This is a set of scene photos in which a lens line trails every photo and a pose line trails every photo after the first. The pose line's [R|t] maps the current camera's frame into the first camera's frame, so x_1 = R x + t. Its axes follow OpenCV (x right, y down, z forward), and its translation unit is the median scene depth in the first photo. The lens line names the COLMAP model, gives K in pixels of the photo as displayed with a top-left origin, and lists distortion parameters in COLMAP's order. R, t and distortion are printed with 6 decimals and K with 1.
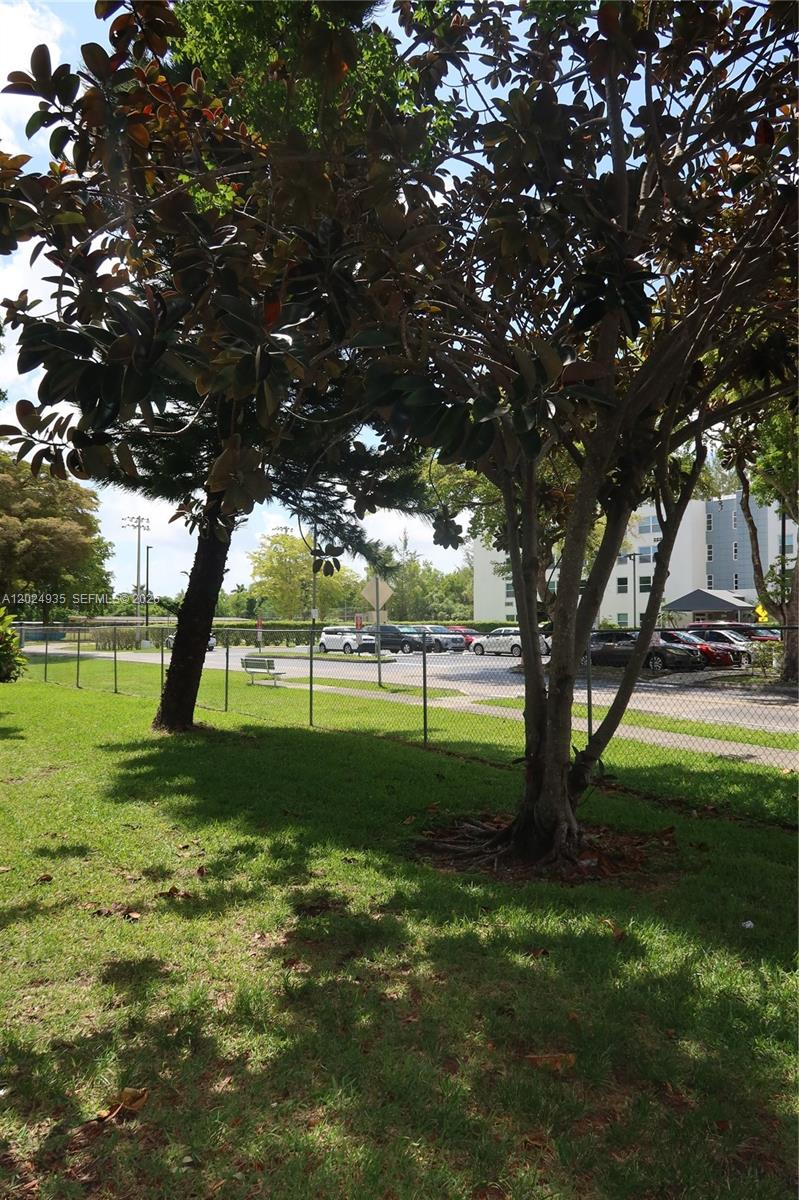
lens RADIAL K [[822.0, 0, 411.0], [0, 822.0, 608.2], [0, 0, 1]] dist [-0.028640, 0.003292]
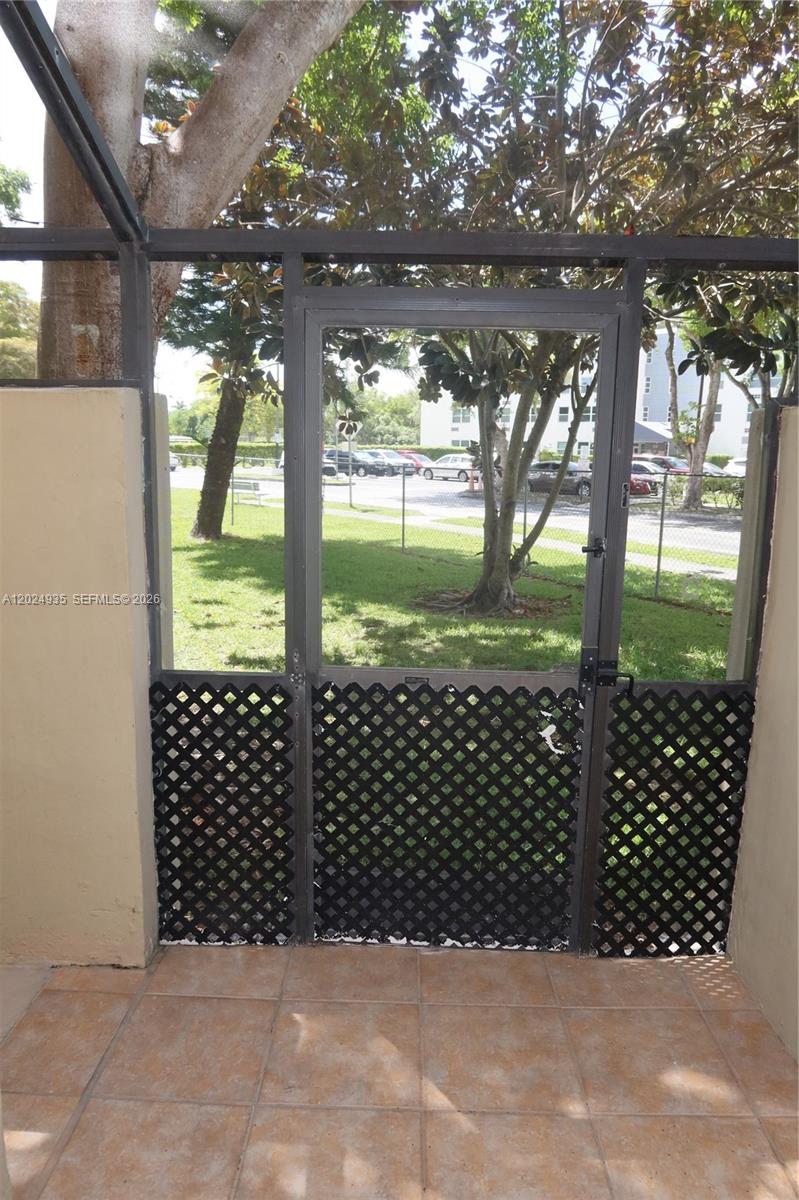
lens RADIAL K [[822.0, 0, 398.4], [0, 822.0, 589.6], [0, 0, 1]] dist [-0.028640, 0.003292]
pose [[0.998254, 0.009934, 0.058223, -0.039705], [-0.020963, 0.981167, 0.192022, -0.017307], [-0.055219, -0.192907, 0.979662, -0.193844]]
